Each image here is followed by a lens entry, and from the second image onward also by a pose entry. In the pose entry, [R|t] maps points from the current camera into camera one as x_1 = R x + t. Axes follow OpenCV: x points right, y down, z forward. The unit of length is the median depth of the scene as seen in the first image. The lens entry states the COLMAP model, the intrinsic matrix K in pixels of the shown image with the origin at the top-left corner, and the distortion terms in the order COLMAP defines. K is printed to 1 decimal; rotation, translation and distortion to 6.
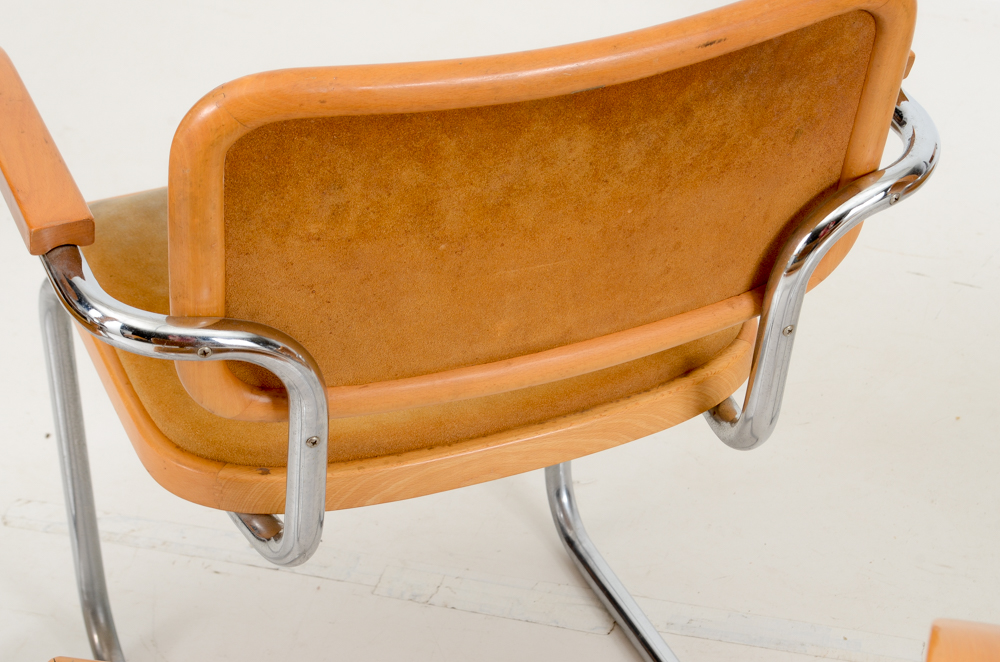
lens RADIAL K [[2254.7, 0, 500.0], [0, 2254.7, 331.0], [0, 0, 1]] dist [0.037470, -0.017201]
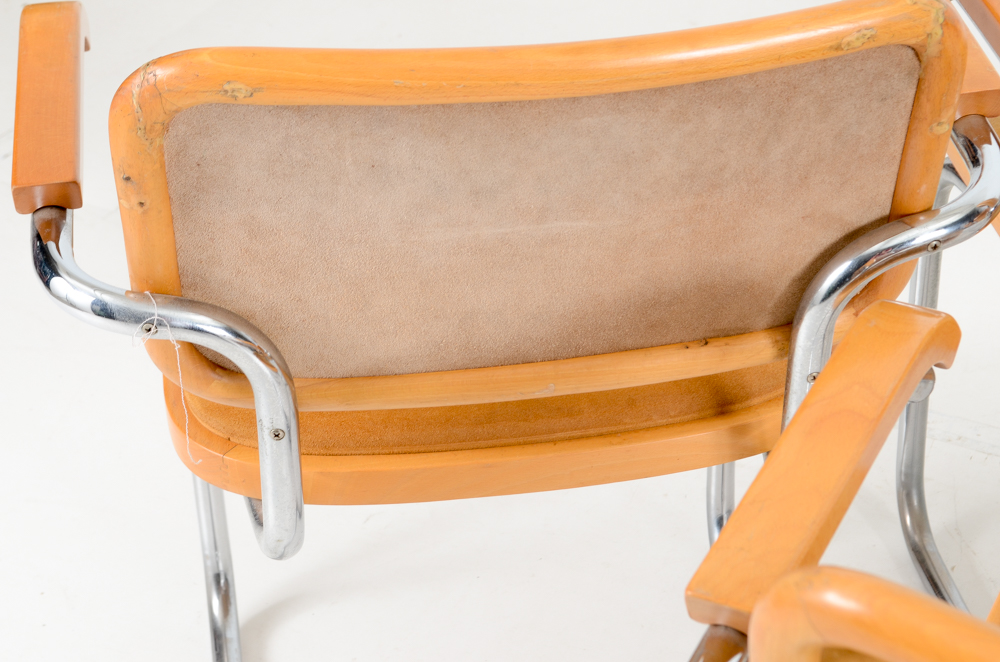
lens RADIAL K [[2254.7, 0, 500.0], [0, 2254.7, 331.0], [0, 0, 1]] dist [0.037470, -0.017201]
pose [[0.972710, 0.109832, -0.204381, -0.229233], [-0.103875, 0.993798, 0.039680, 0.042073], [0.207472, -0.017367, 0.978087, -0.063774]]
